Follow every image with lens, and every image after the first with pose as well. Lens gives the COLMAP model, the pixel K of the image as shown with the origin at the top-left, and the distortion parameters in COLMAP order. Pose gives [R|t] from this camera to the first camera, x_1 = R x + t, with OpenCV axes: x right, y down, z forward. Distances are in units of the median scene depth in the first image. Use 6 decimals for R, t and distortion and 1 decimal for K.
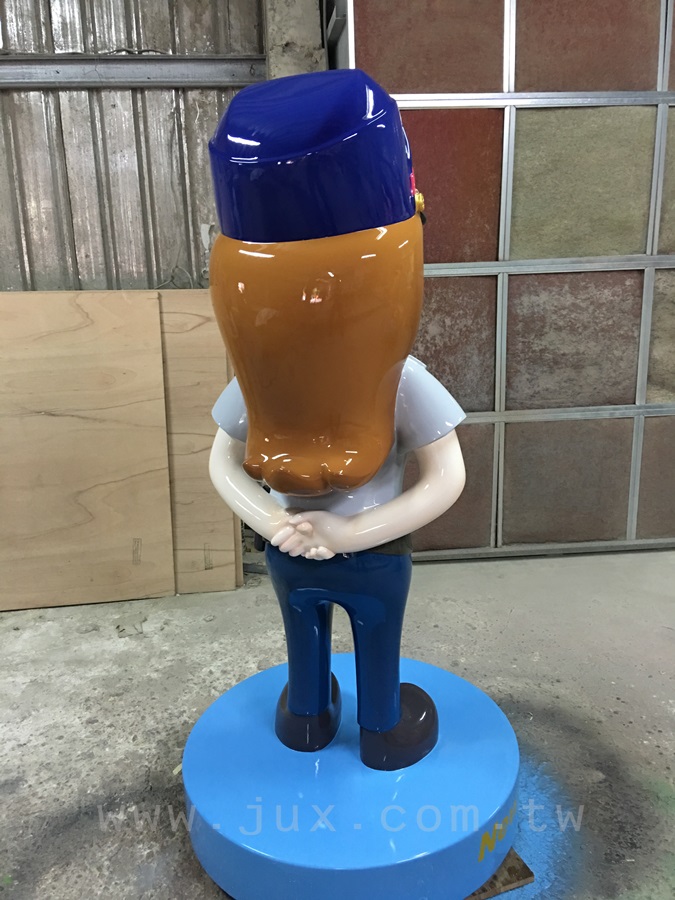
lens RADIAL K [[767.9, 0, 335.1], [0, 767.9, 440.9], [0, 0, 1]] dist [0.121952, -0.188161]
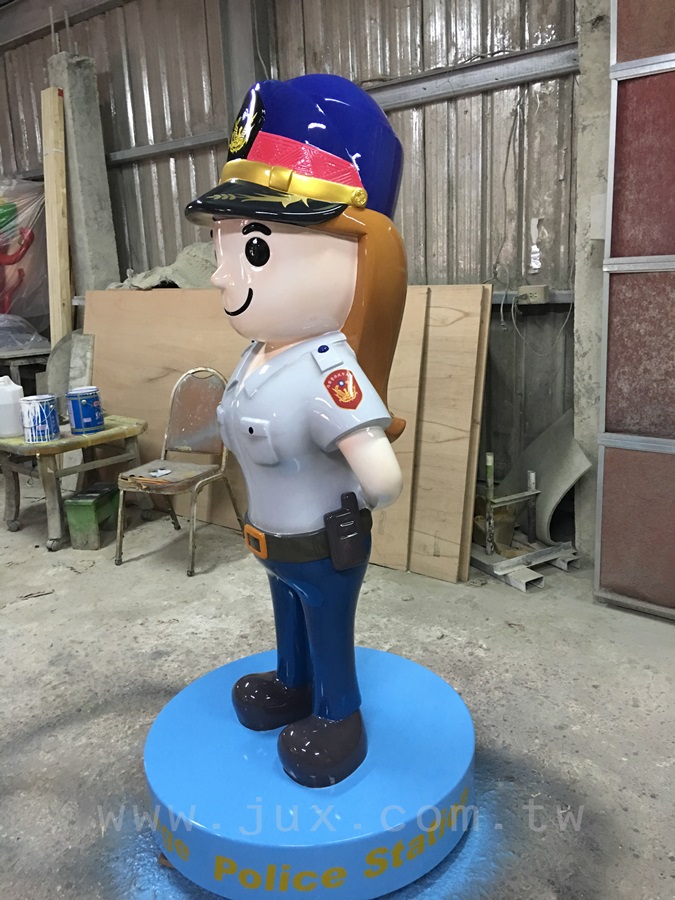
lens RADIAL K [[767.9, 0, 341.2], [0, 767.9, 440.9], [0, 0, 1]] dist [0.121952, -0.188161]
pose [[0.696095, 0.151929, -0.701690, 0.452157], [-0.150866, 0.986485, 0.063930, -0.033039], [0.701919, 0.061360, 0.709608, 0.172692]]
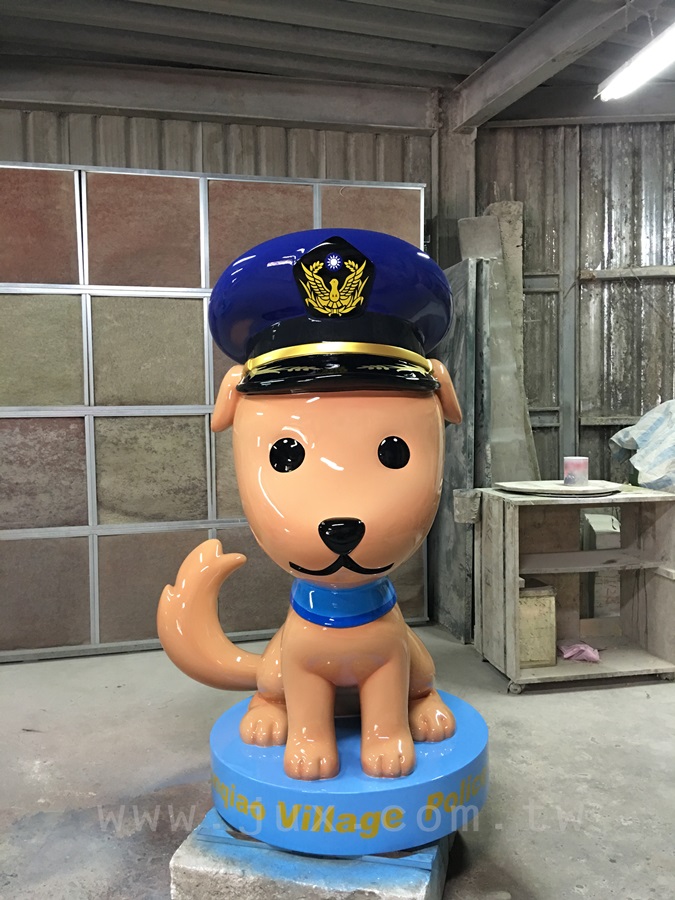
lens RADIAL K [[767.9, 0, 340.3], [0, 767.9, 453.4], [0, 0, 1]] dist [0.121952, -0.188161]
pose [[0.991317, 0.004628, 0.131411, 0.642898], [0.022655, 0.978424, -0.205362, 0.105014], [-0.129526, 0.206556, 0.969823, -0.257767]]
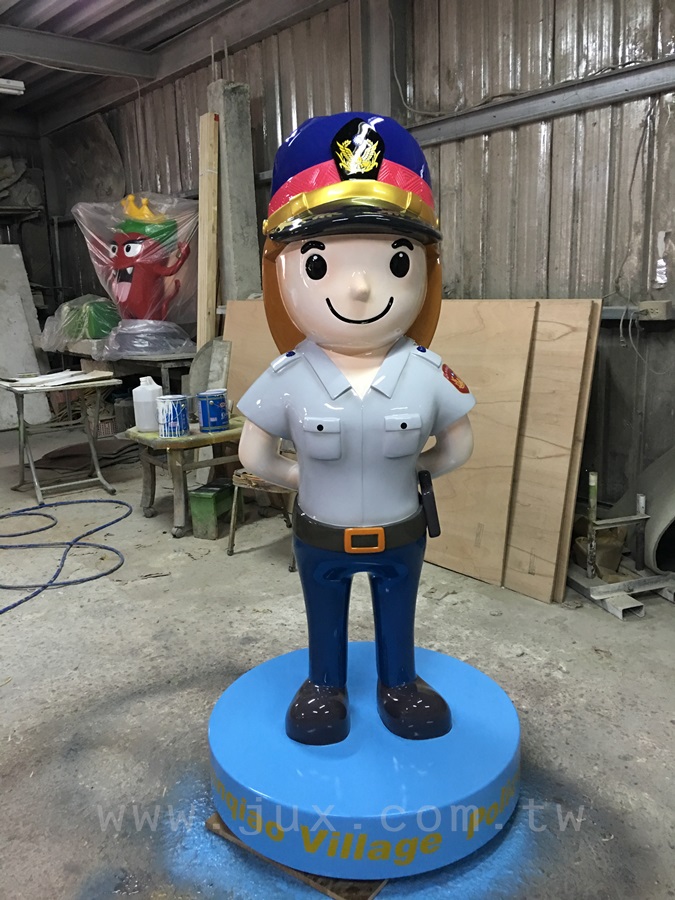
lens RADIAL K [[767.9, 0, 340.8], [0, 767.9, 439.3], [0, 0, 1]] dist [0.121952, -0.188161]
pose [[0.529223, 0.173189, -0.830620, 0.523238], [-0.190552, 0.978200, 0.082551, -0.043712], [0.826809, 0.114588, 0.550687, 0.216572]]
